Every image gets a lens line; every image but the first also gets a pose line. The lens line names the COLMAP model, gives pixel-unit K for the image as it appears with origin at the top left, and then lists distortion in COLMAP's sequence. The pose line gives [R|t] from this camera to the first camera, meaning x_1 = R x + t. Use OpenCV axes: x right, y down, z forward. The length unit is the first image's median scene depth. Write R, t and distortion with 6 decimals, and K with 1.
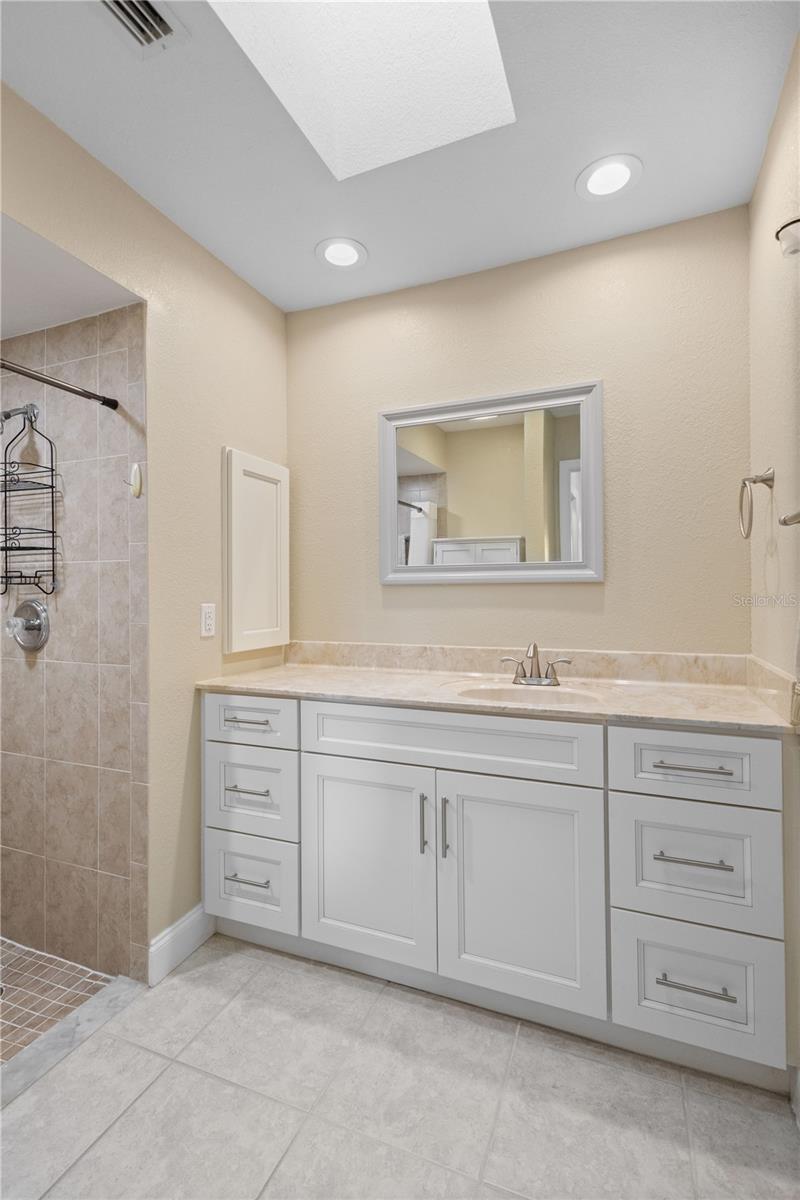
lens RADIAL K [[563.2, 0, 397.9], [0, 563.2, 599.3], [0, 0, 1]] dist [0.015140, -0.003045]
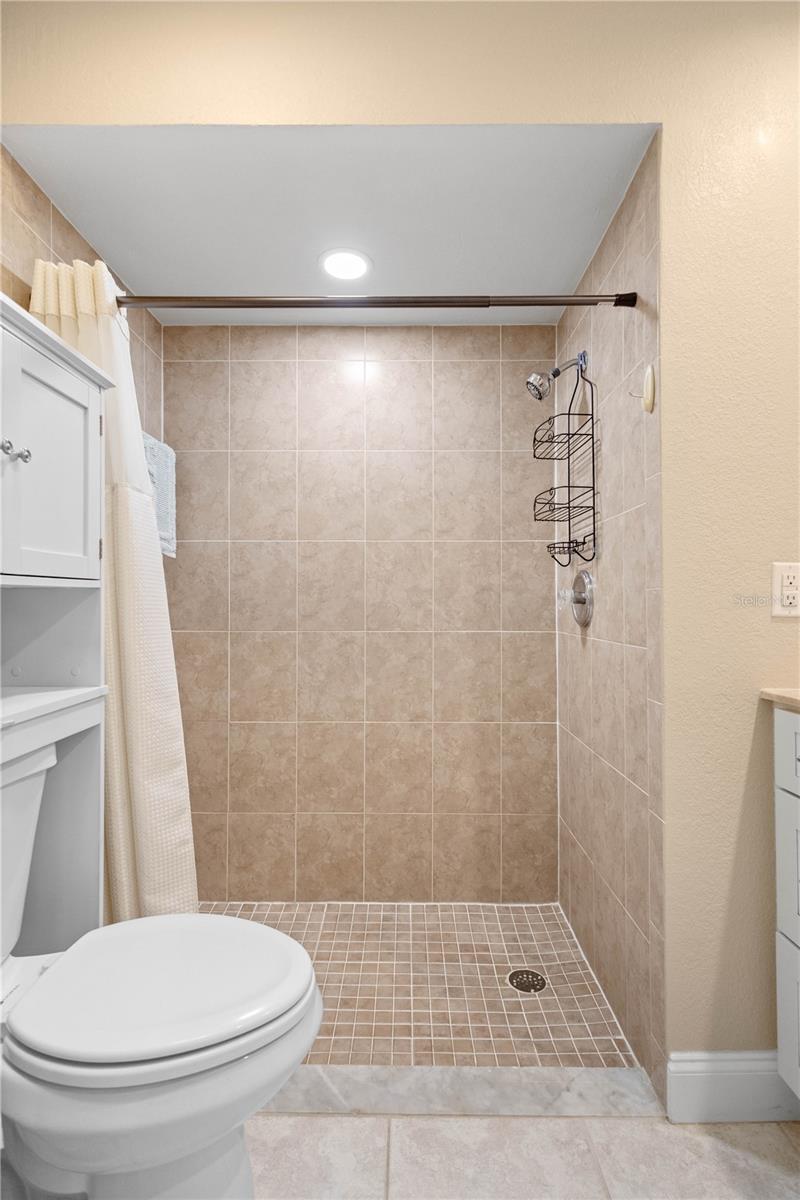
lens RADIAL K [[563.2, 0, 399.6], [0, 563.2, 602.5], [0, 0, 1]] dist [0.015140, -0.003045]
pose [[0.371665, -0.001038, -0.928366, 0.082981], [-0.013275, 0.999891, -0.006433, 0.067431], [0.928272, 0.014715, 0.371611, 0.433677]]
